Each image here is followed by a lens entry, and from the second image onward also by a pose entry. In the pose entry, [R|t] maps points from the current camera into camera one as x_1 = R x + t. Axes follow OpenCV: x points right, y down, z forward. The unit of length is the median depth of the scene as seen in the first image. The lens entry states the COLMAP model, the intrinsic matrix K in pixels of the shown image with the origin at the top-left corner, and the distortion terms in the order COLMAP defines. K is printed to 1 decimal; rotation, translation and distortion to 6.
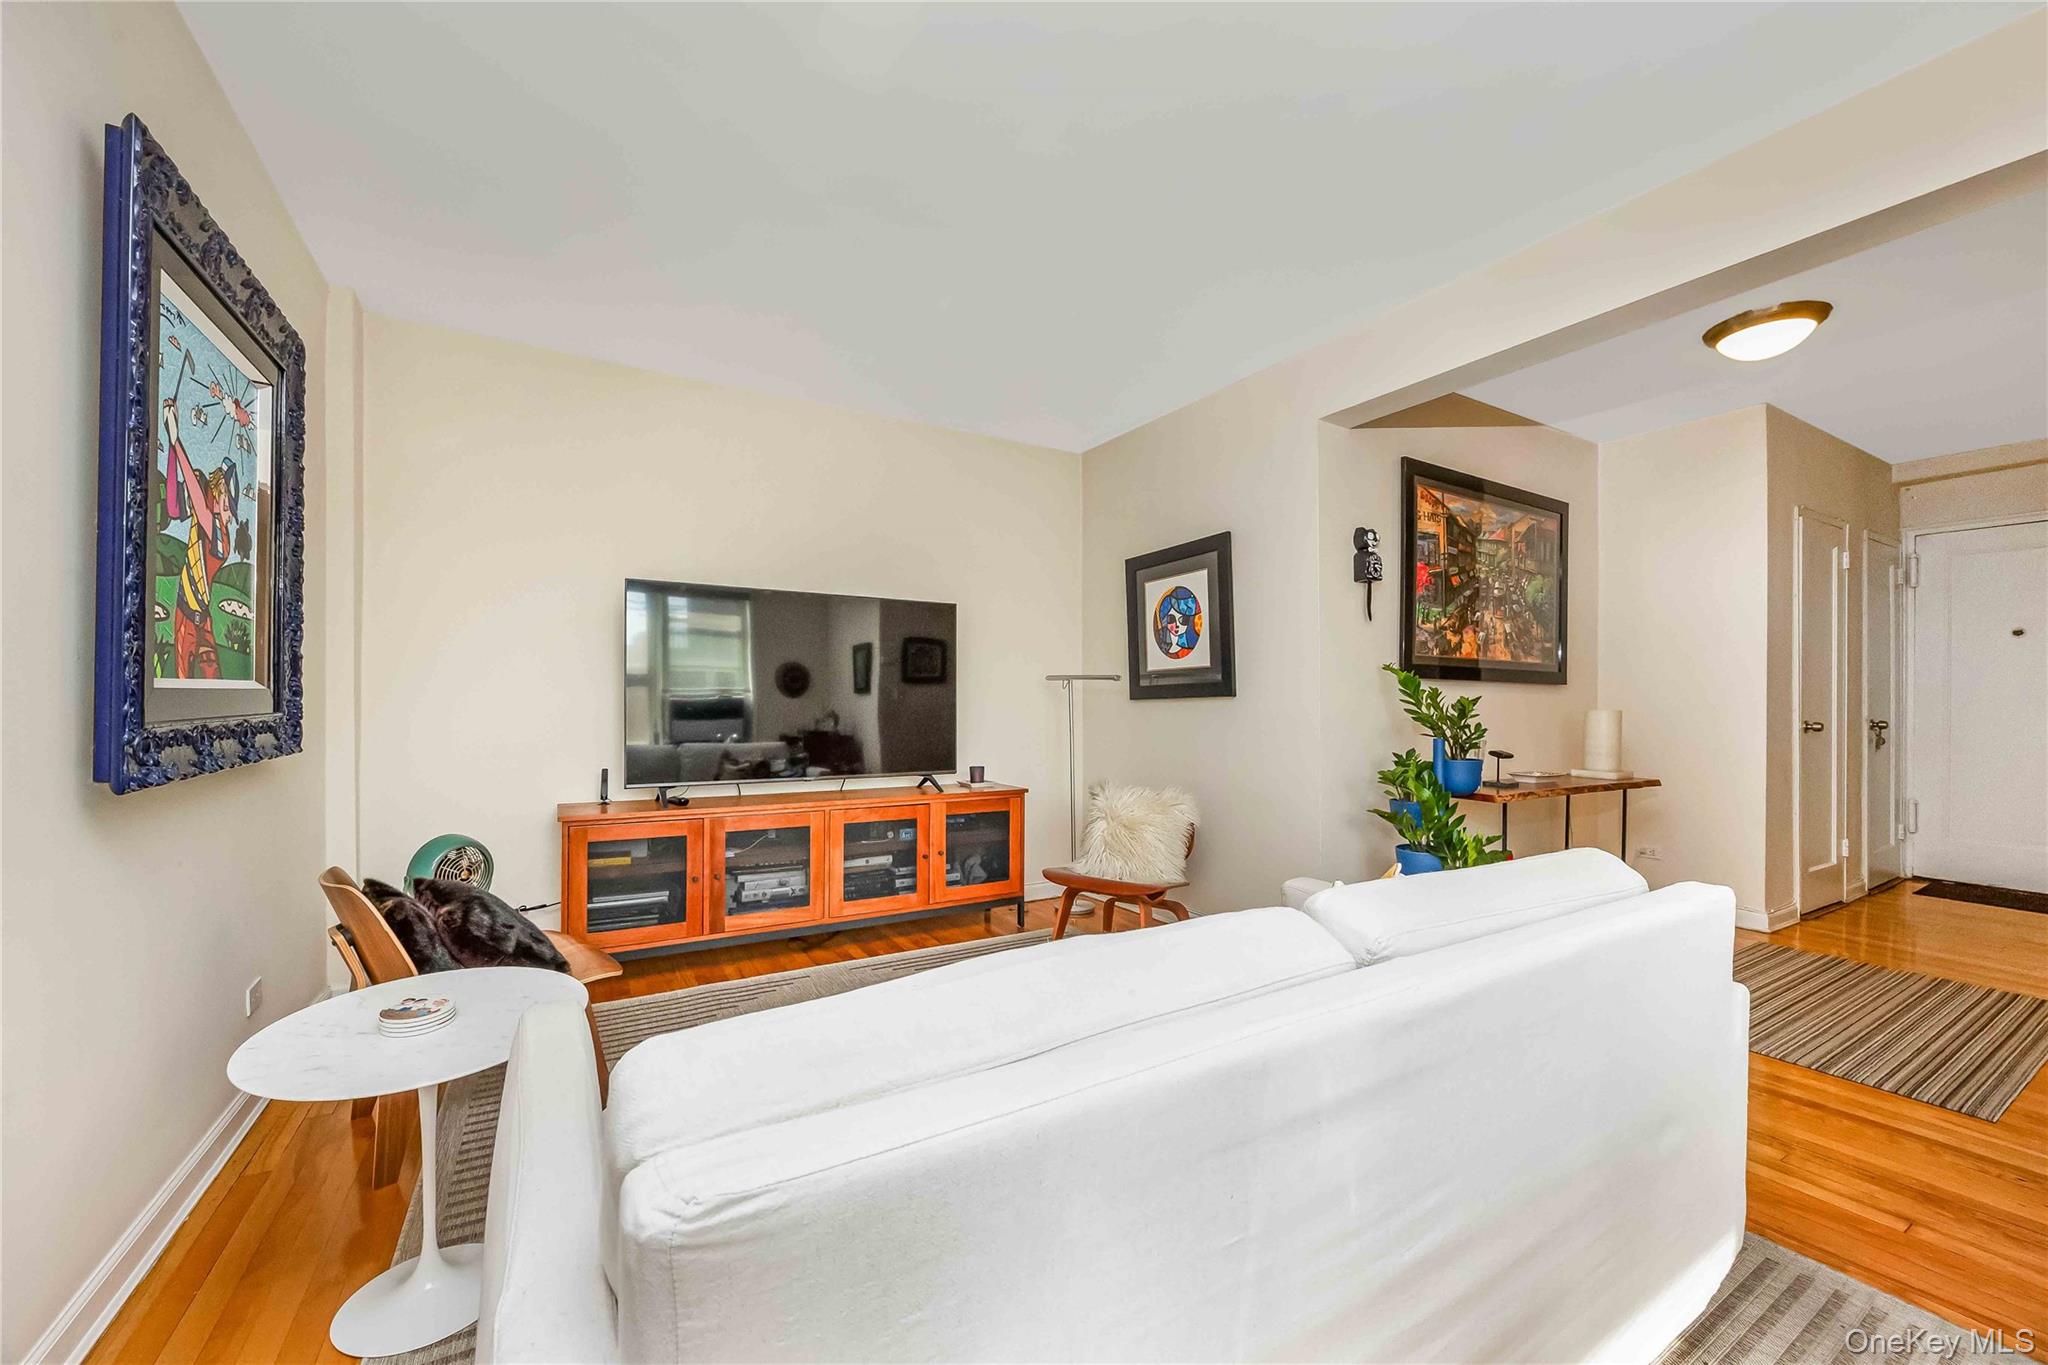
lens RADIAL K [[805.3, 0, 1028.2], [0, 805.3, 698.8], [0, 0, 1]] dist [-0.000667, -0.000224]
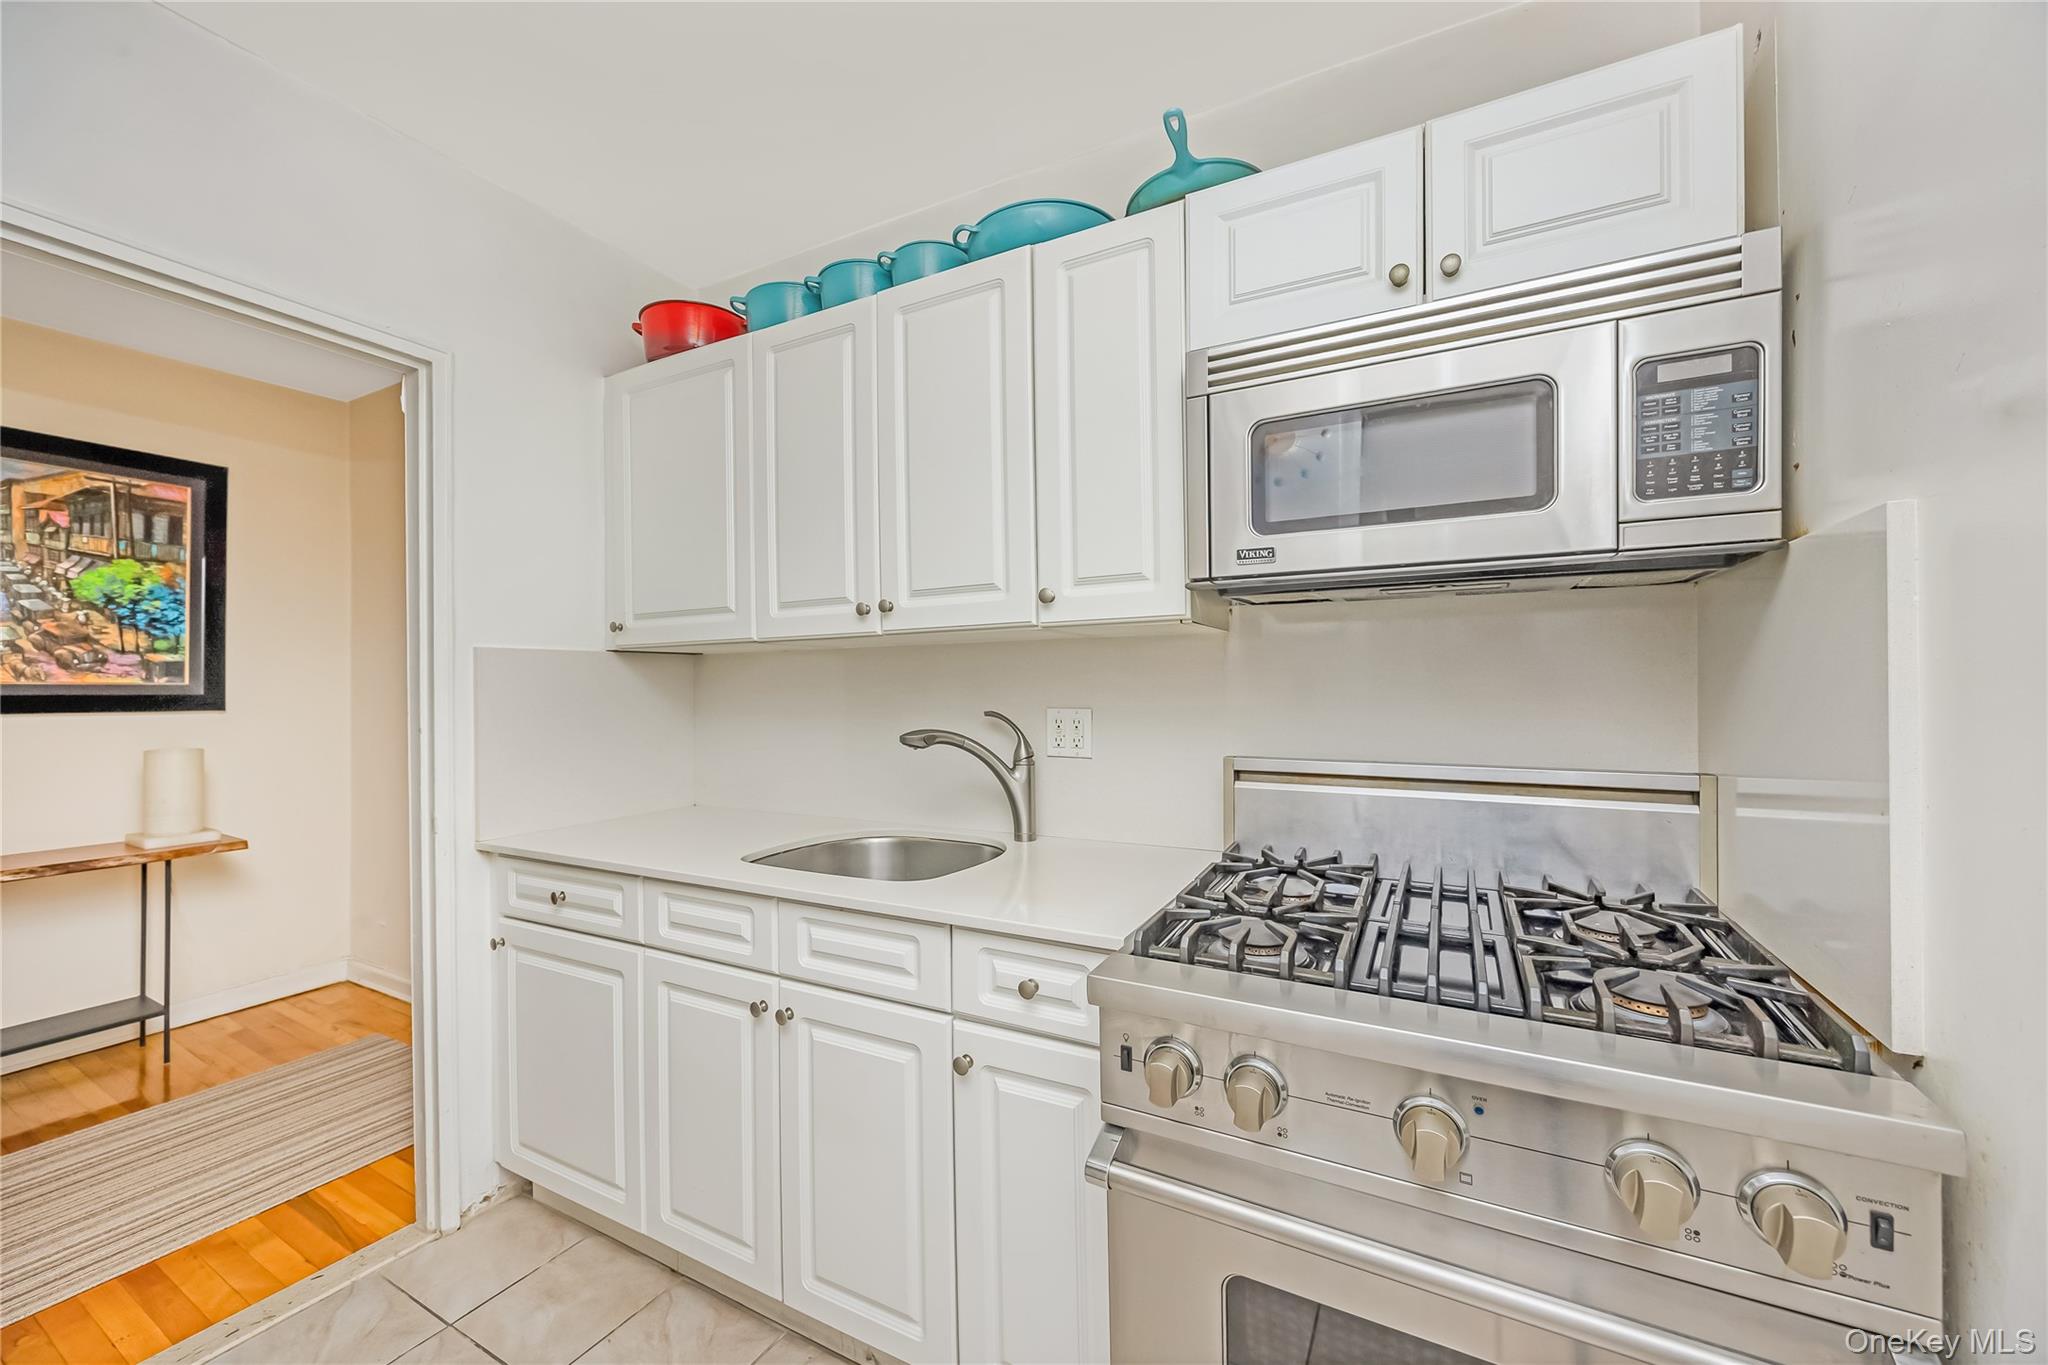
lens RADIAL K [[792.1, 0, 1024.0], [0, 792.1, 682.5], [0, 0, 1]] dist [-0.001192, -0.000361]
pose [[0.859358, -0.012054, 0.511233, 1.033791], [0.017454, 0.999831, -0.005764, -0.029263], [-0.511077, 0.013877, 0.859423, -0.008057]]
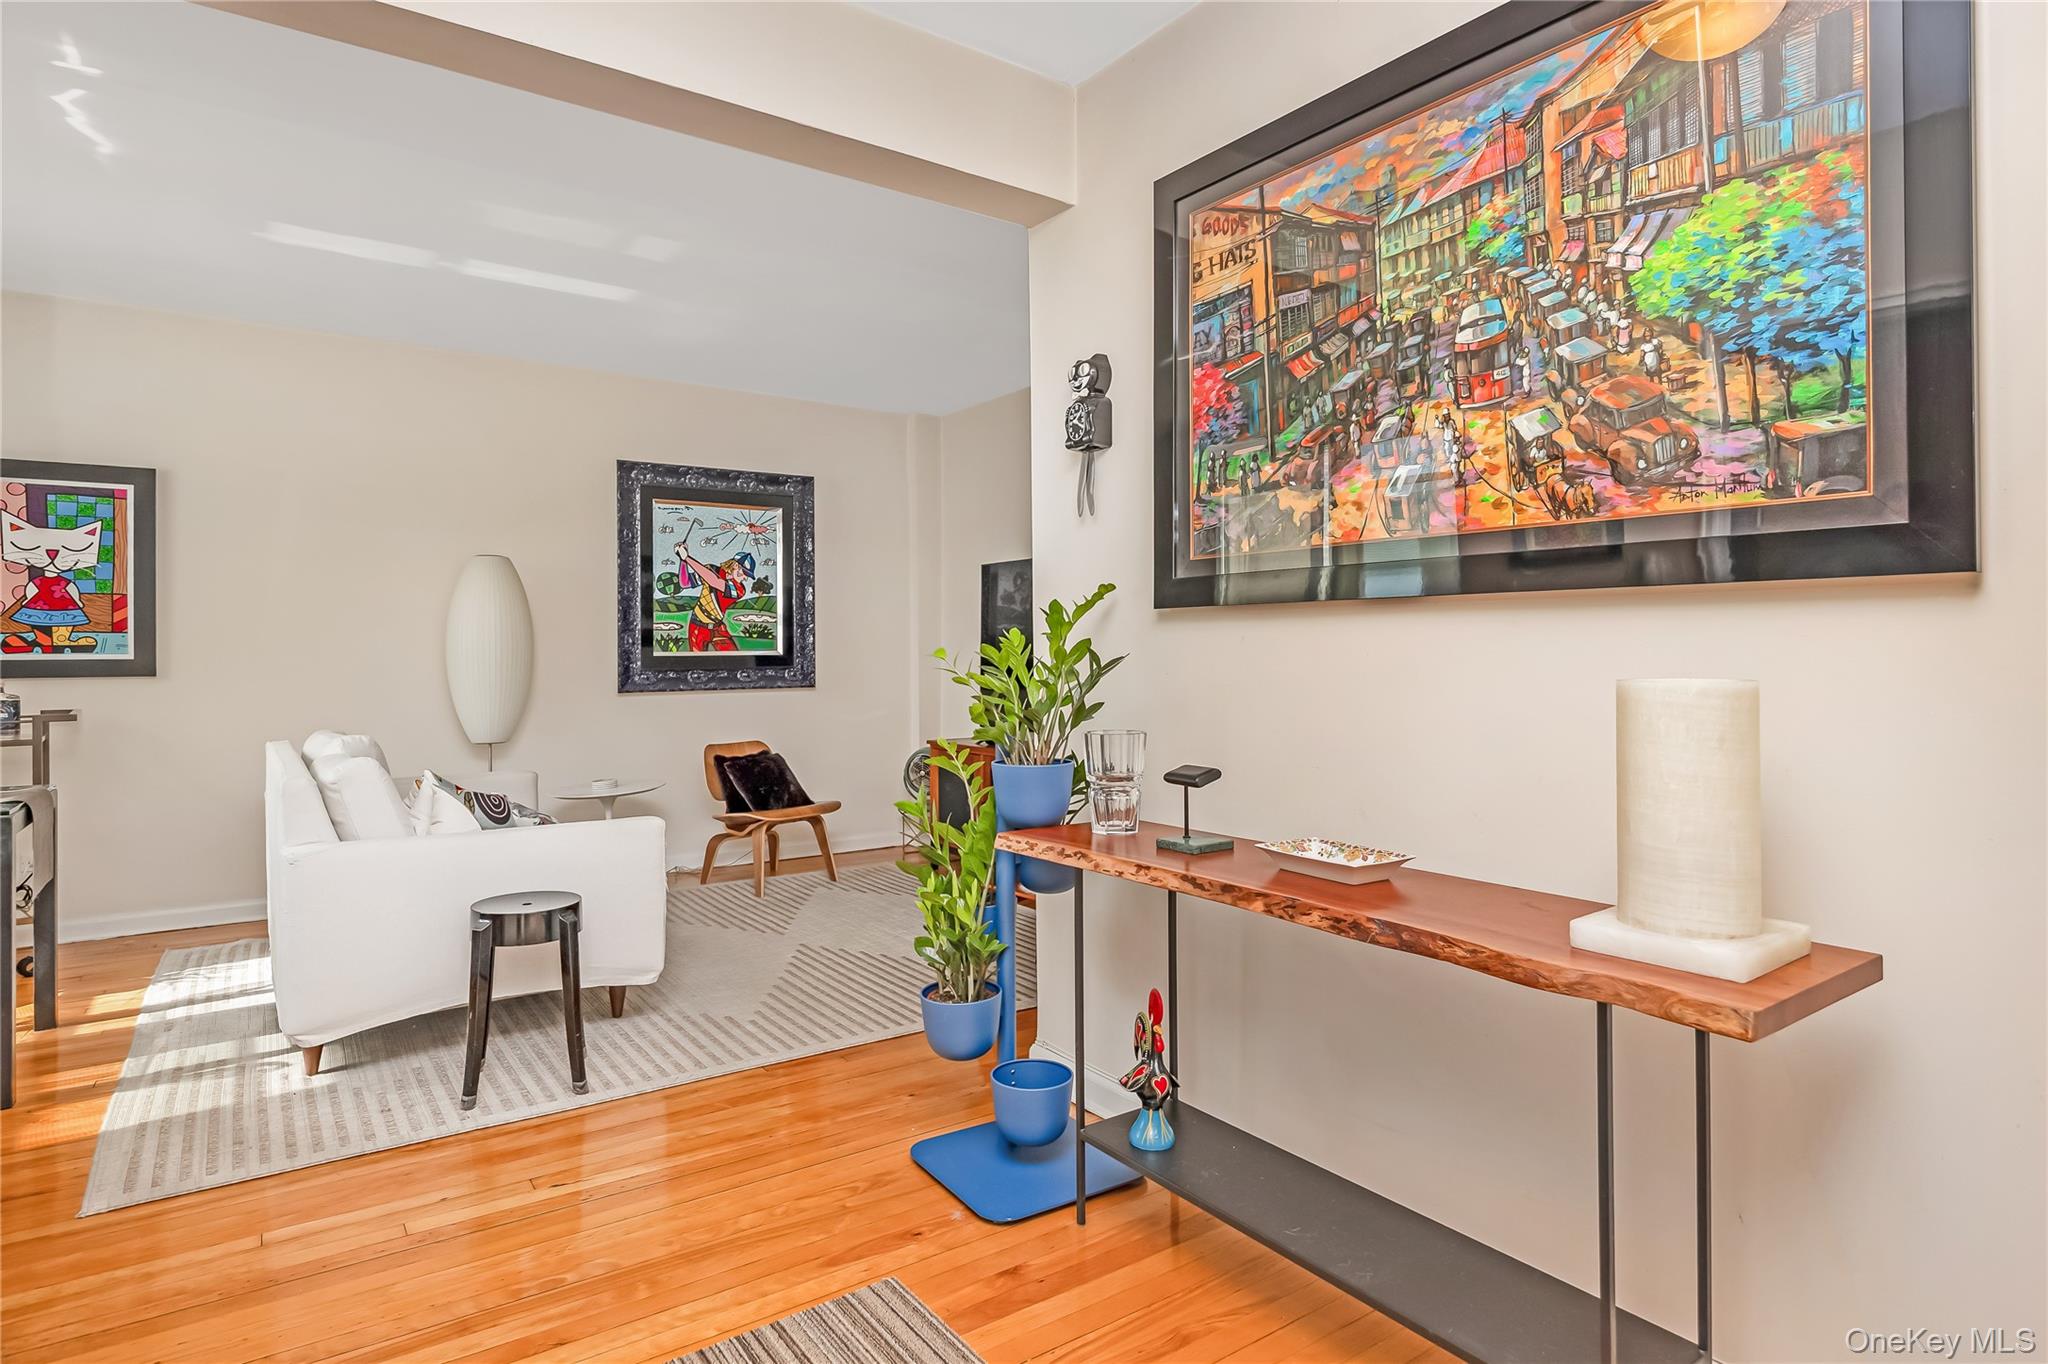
lens RADIAL K [[1076.7, 0, 1016.3], [0, 1076.7, 649.5], [0, 0, 1]] dist [-0.016470, -0.001274]
pose [[0.069618, -0.013634, -0.997481, 1.052458], [0.003962, 0.999902, -0.013390, 0.008439], [0.997566, -0.003019, 0.069665, 0.790198]]
